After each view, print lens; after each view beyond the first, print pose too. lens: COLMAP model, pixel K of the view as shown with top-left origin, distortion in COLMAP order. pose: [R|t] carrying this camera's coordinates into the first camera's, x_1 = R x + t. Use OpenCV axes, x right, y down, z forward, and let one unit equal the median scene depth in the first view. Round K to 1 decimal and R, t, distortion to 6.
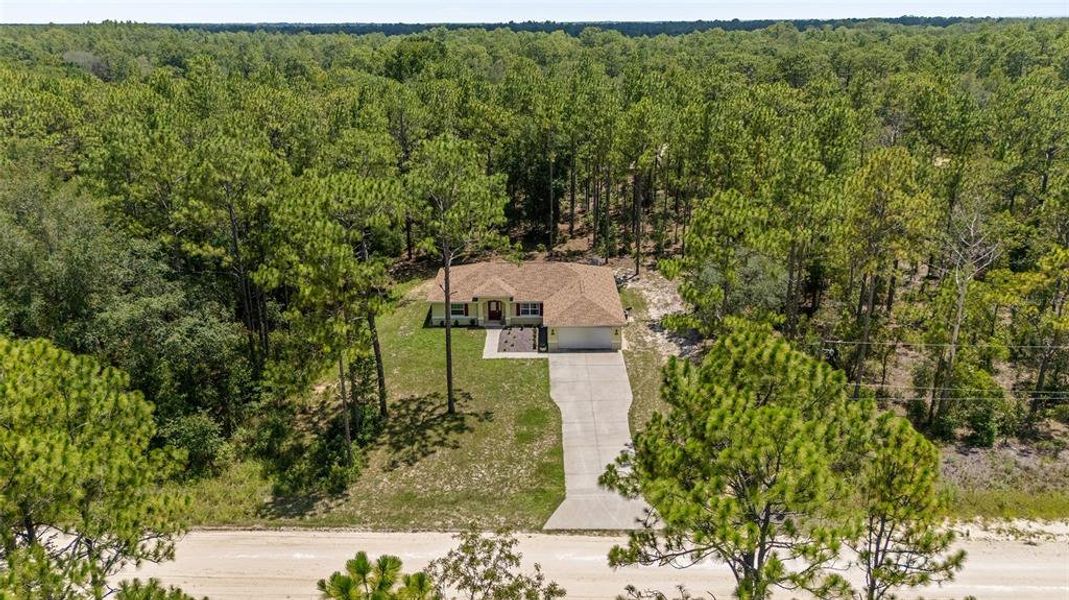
lens RADIAL K [[801.7, 0, 534.5], [0, 801.7, 300.0], [0, 0, 1]] dist [0.030398, -0.001756]
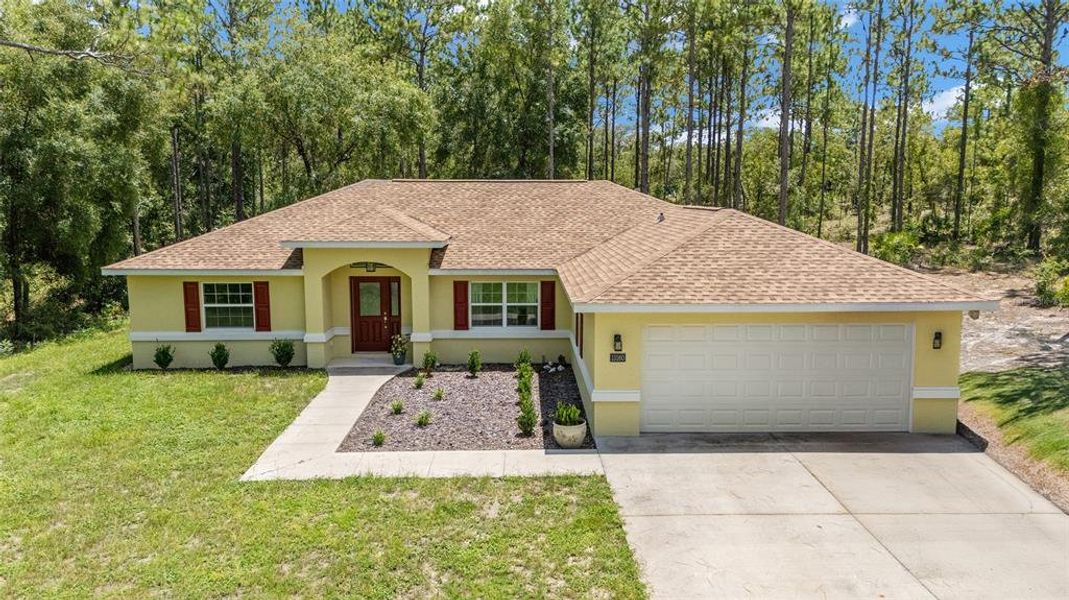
lens RADIAL K [[801.7, 0, 534.5], [0, 801.7, 300.0], [0, 0, 1]] dist [0.030398, -0.001756]
pose [[0.999604, 0.001422, 0.028105, -0.003439], [0.004221, 0.979847, -0.199706, 0.063821], [-0.027823, 0.199746, 0.979453, 0.746719]]
